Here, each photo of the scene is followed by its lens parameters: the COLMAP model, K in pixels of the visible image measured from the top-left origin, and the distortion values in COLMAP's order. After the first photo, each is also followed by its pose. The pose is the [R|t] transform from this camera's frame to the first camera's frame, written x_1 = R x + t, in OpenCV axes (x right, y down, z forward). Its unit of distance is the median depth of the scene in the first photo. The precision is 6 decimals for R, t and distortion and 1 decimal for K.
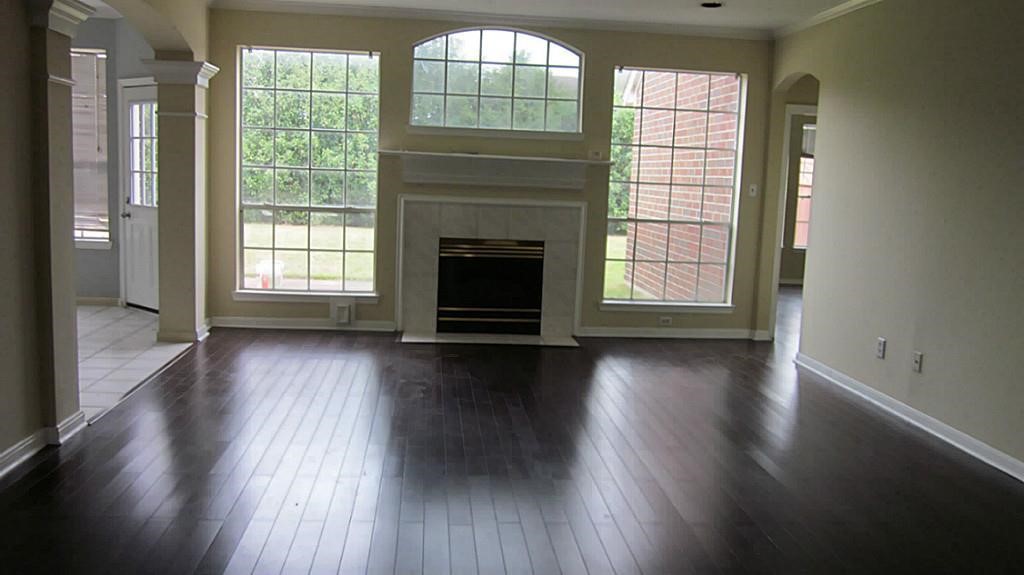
lens RADIAL K [[863.8, 0, 511.8], [0, 863.8, 287.5], [0, 0, 1]] dist [-0.024446, 0.013886]
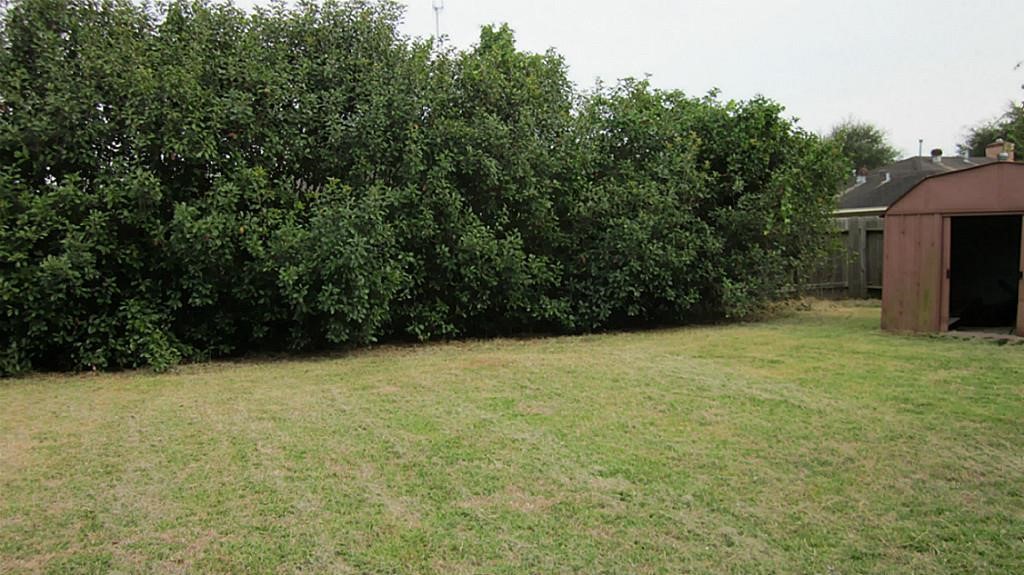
lens RADIAL K [[863.8, 0, 512.4], [0, 863.8, 289.4], [0, 0, 1]] dist [-0.024446, 0.013886]
pose [[0.961263, -0.080872, 0.263502, -0.436787], [0.098277, 0.993718, -0.053533, -0.188112], [-0.257517, 0.077355, 0.963172, 1.323189]]
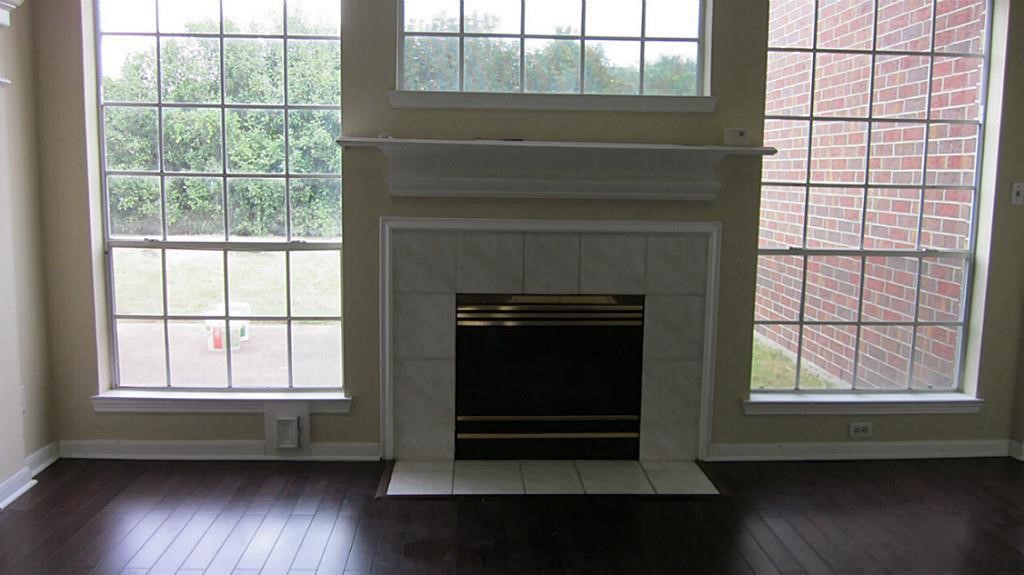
lens RADIAL K [[863.8, 0, 512.3], [0, 863.8, 286.6], [0, 0, 1]] dist [-0.024446, 0.013886]
pose [[0.998439, -0.018238, -0.052794, -0.017774], [0.018348, 0.999830, 0.001597, -0.060207], [0.052756, -0.002563, 0.998604, 0.434142]]
